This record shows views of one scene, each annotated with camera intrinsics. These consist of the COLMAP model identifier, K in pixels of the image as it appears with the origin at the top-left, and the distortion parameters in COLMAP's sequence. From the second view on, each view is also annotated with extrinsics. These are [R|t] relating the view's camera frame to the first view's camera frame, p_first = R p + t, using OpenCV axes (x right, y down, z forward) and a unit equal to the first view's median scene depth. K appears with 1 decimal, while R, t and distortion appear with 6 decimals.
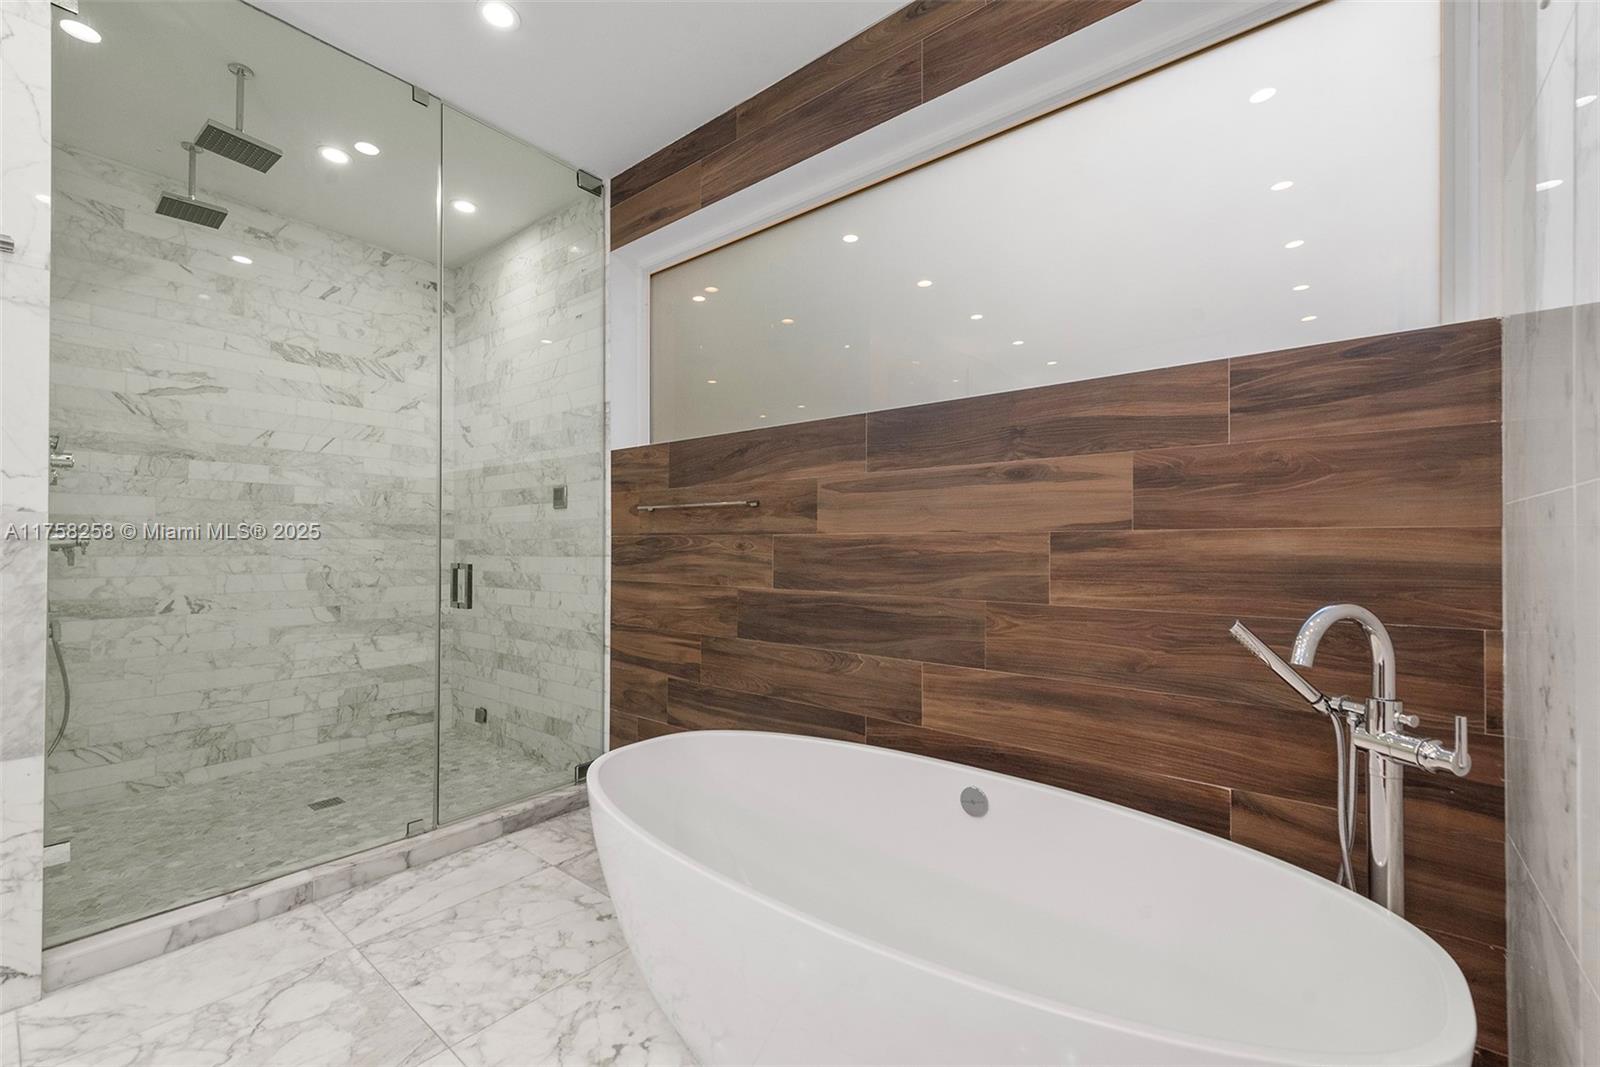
lens RADIAL K [[672.9, 0, 799.9], [0, 672.9, 540.6], [0, 0, 1]] dist [0.014923, -0.001278]
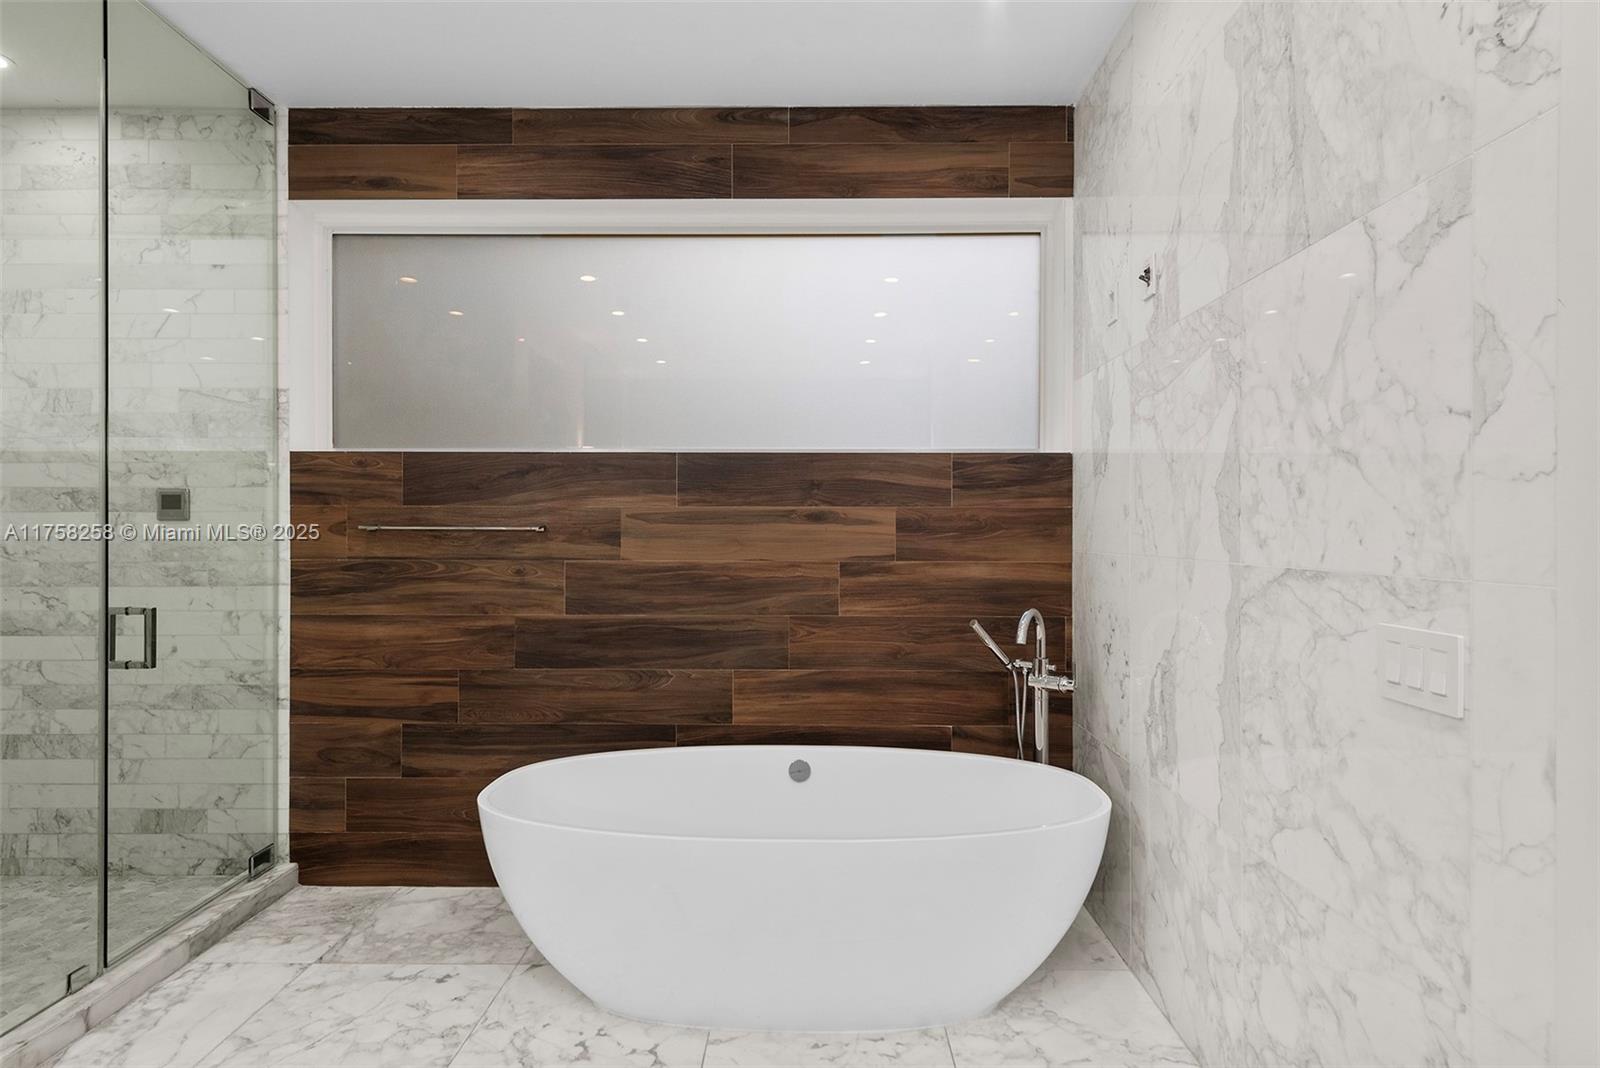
lens RADIAL K [[828.5, 0, 801.6], [0, 828.5, 527.8], [0, 0, 1]] dist [0.017883, -0.006045]
pose [[0.777872, -0.000040, 0.628423, -0.568945], [-0.005686, 0.999959, 0.007101, -0.072020], [-0.628397, -0.009097, 0.777840, -0.186868]]
